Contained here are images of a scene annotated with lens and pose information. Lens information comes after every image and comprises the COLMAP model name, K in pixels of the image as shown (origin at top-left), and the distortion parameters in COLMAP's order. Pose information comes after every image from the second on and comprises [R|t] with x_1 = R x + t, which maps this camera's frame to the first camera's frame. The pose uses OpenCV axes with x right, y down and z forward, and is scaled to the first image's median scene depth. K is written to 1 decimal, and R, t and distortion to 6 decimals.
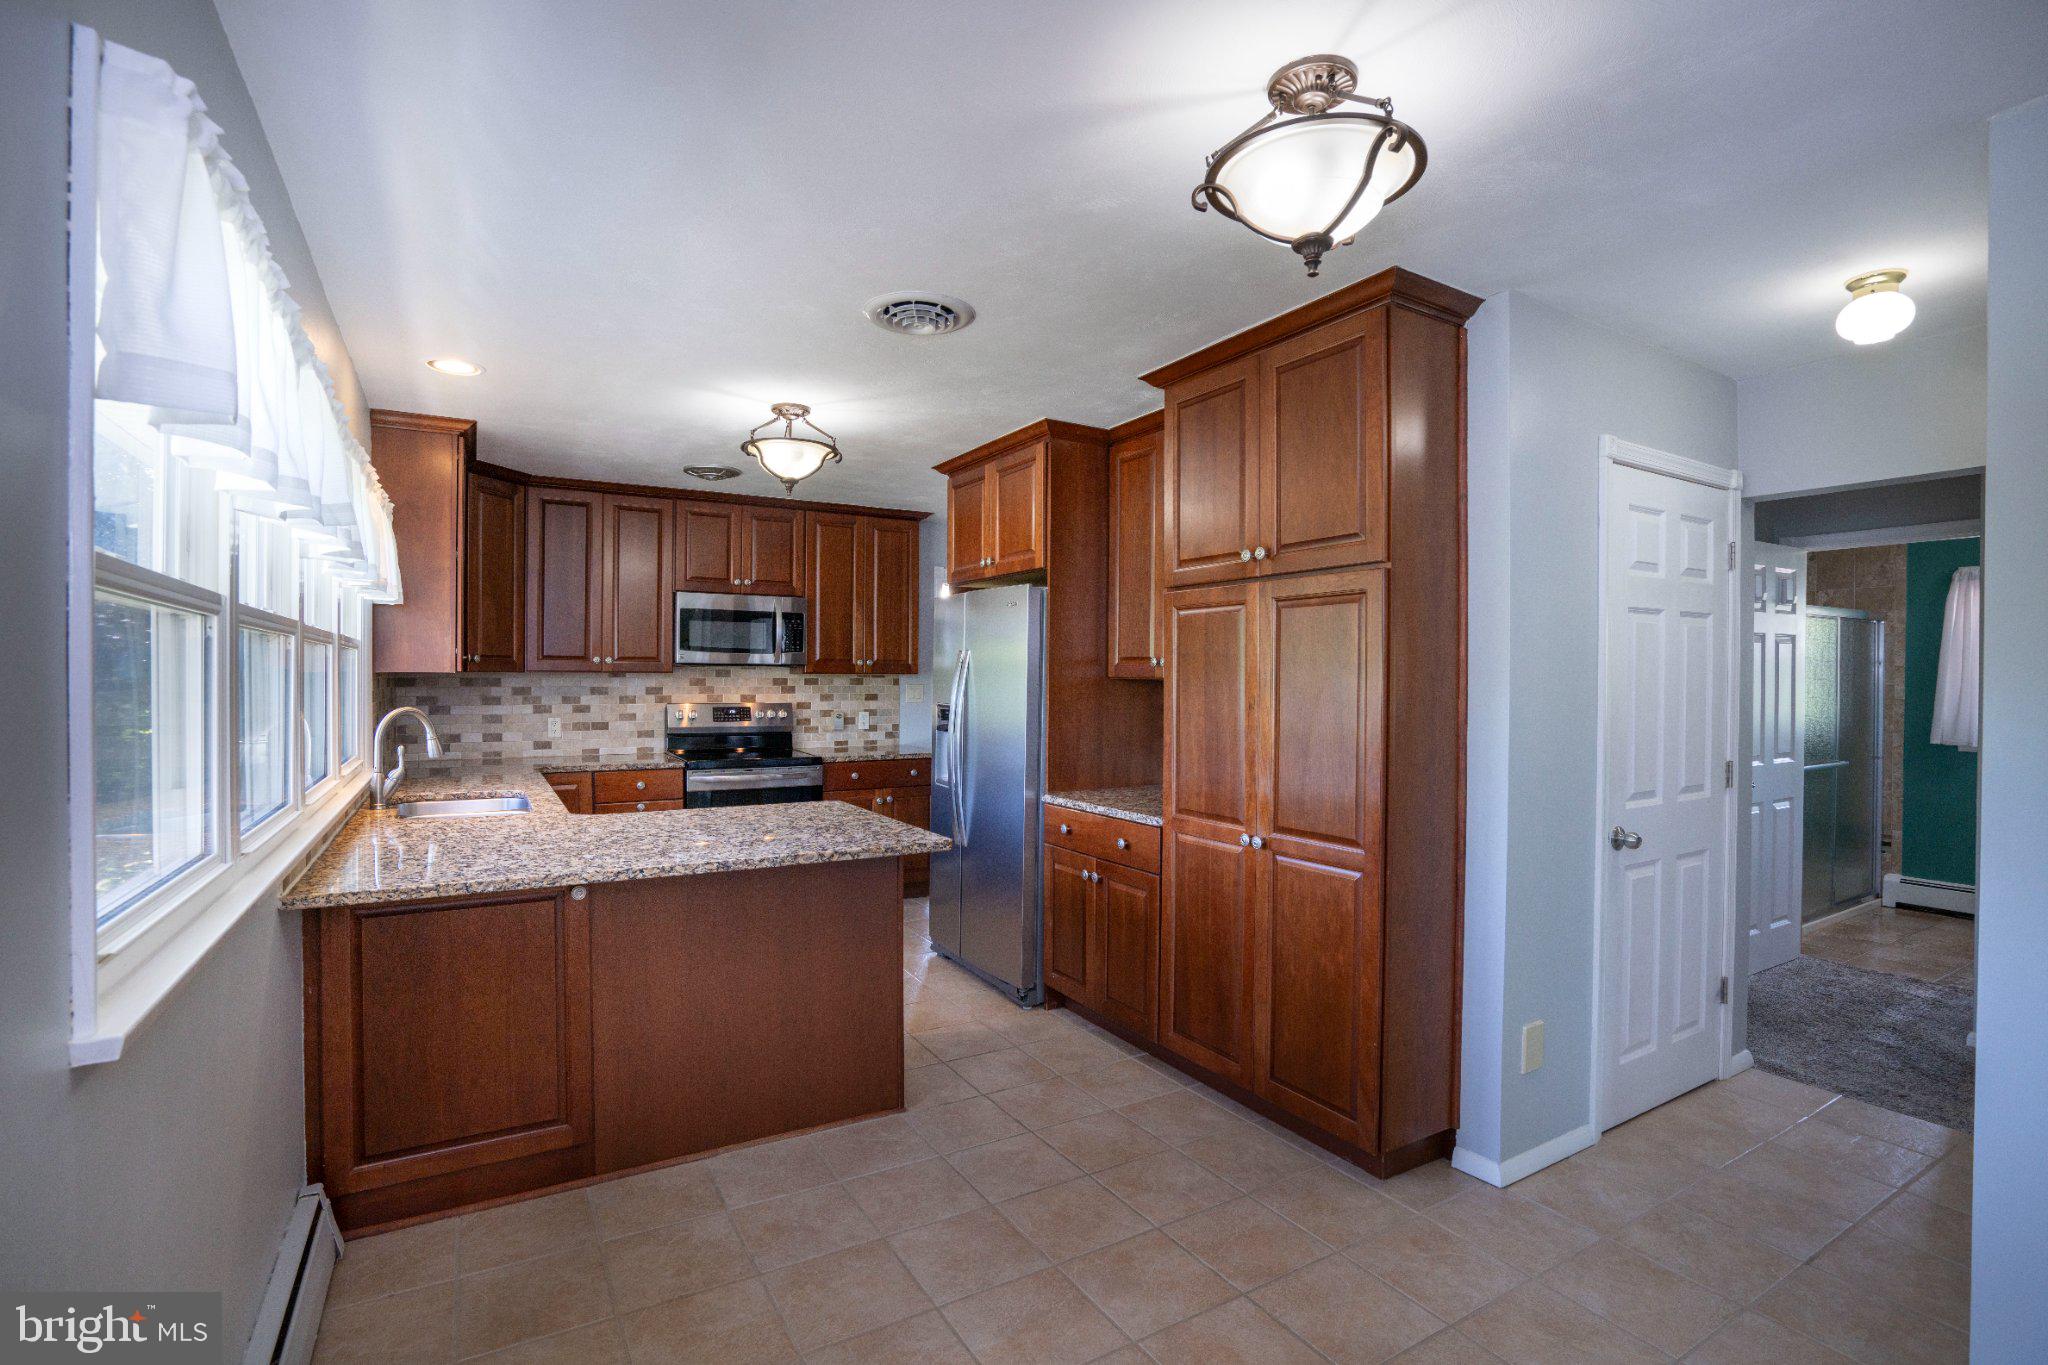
lens RADIAL K [[947.9, 0, 1022.9], [0, 947.9, 687.5], [0, 0, 1]] dist [-0.064535, 0.028766]
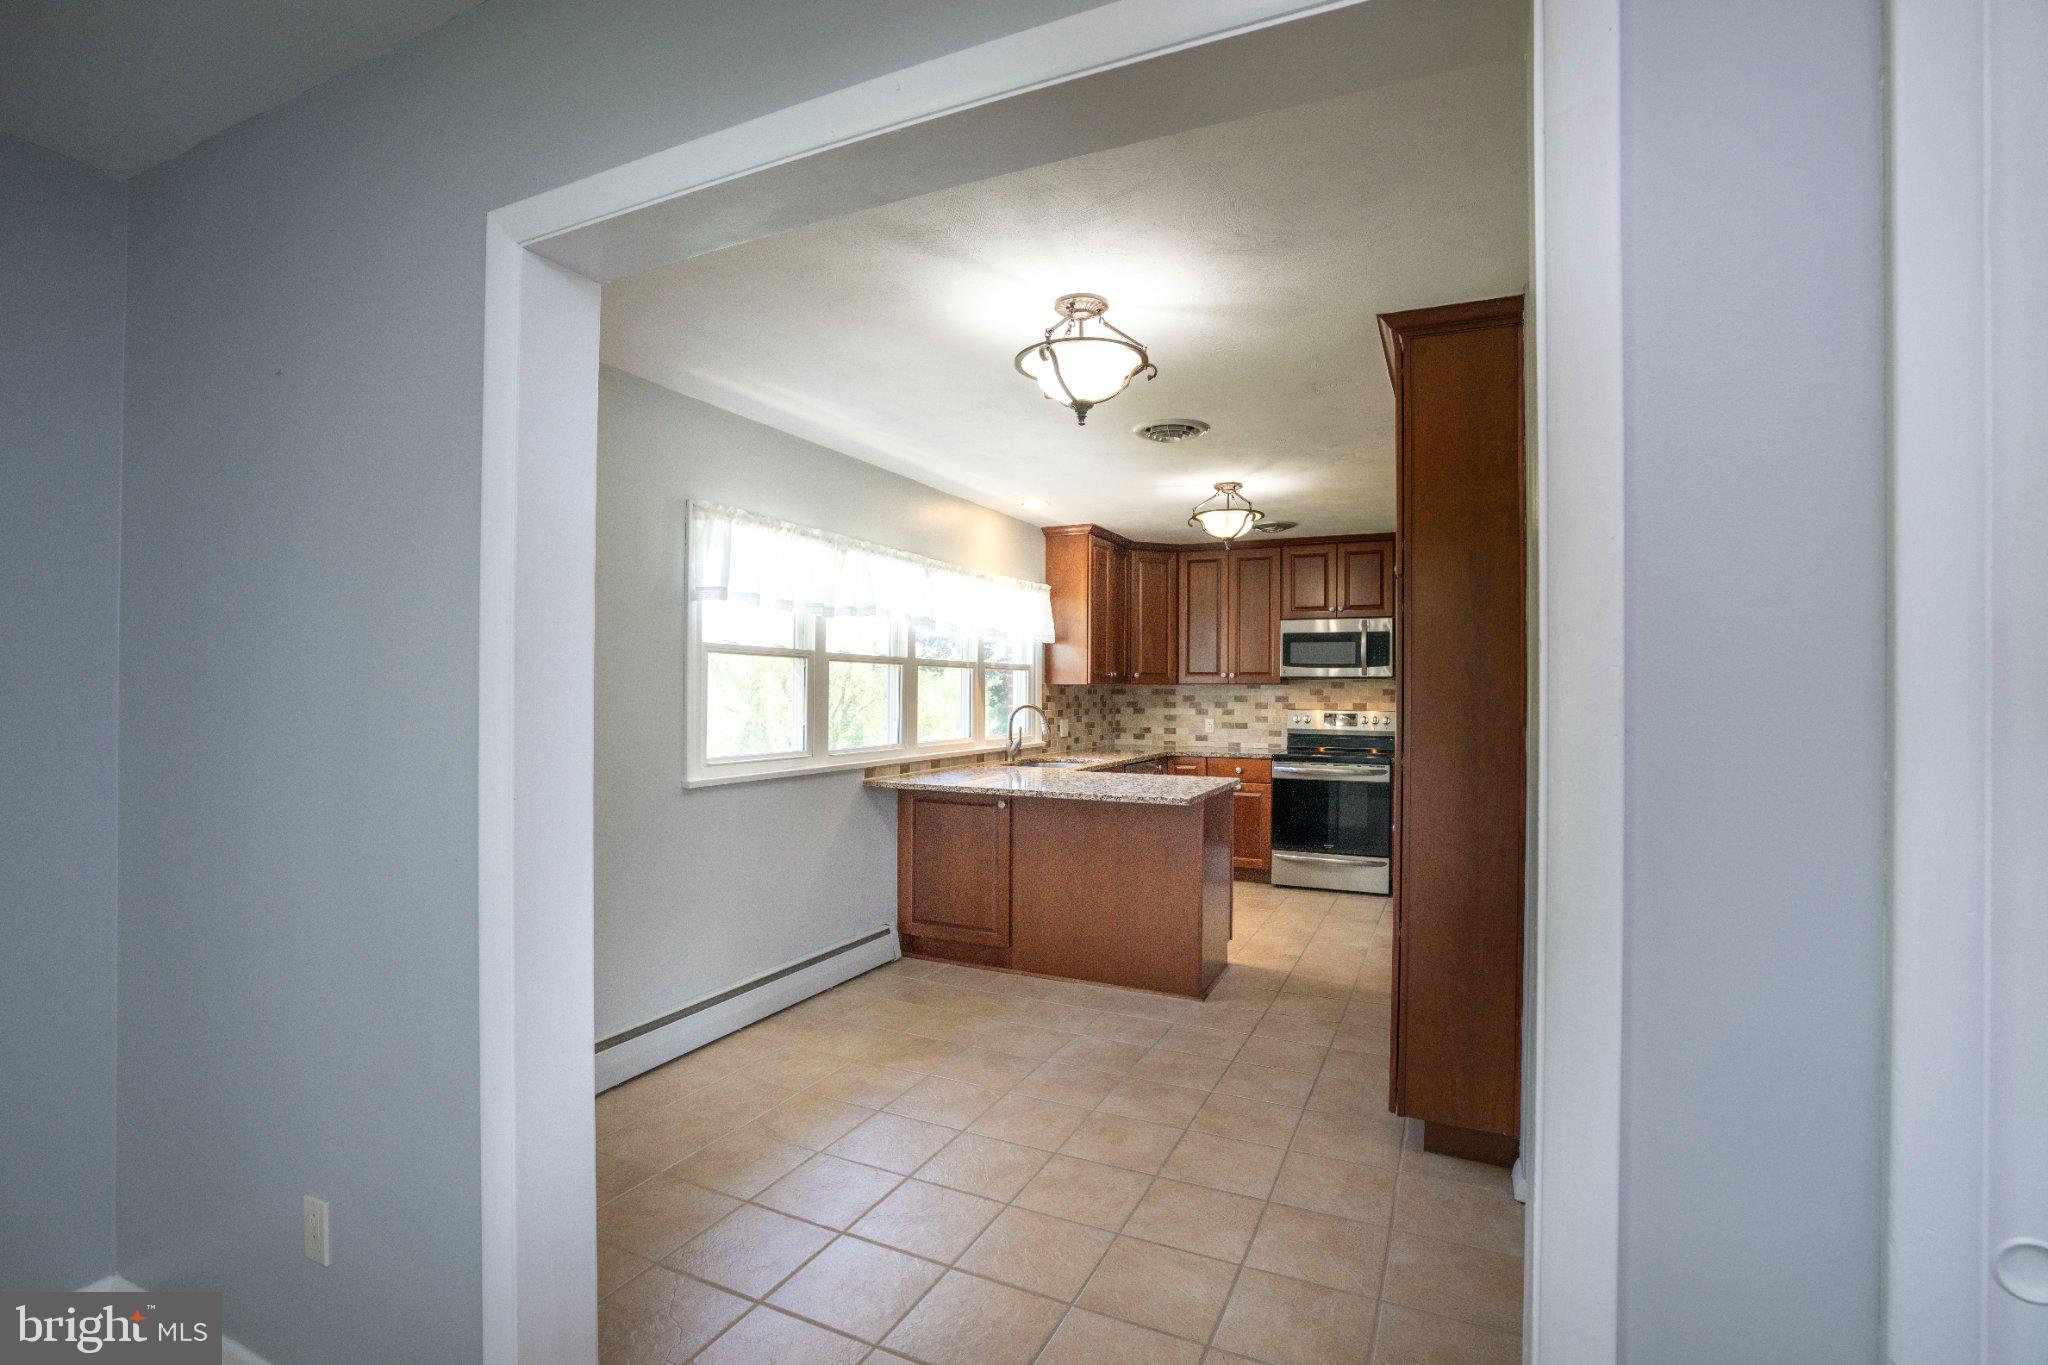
lens RADIAL K [[947.9, 0, 1022.9], [0, 947.9, 687.5], [0, 0, 1]] dist [-0.064535, 0.028766]
pose [[0.560003, -0.004796, -0.828477, 0.492365], [-0.010835, 0.999855, -0.013111, 0.008702], [0.828420, 0.016319, 0.559870, 0.005262]]
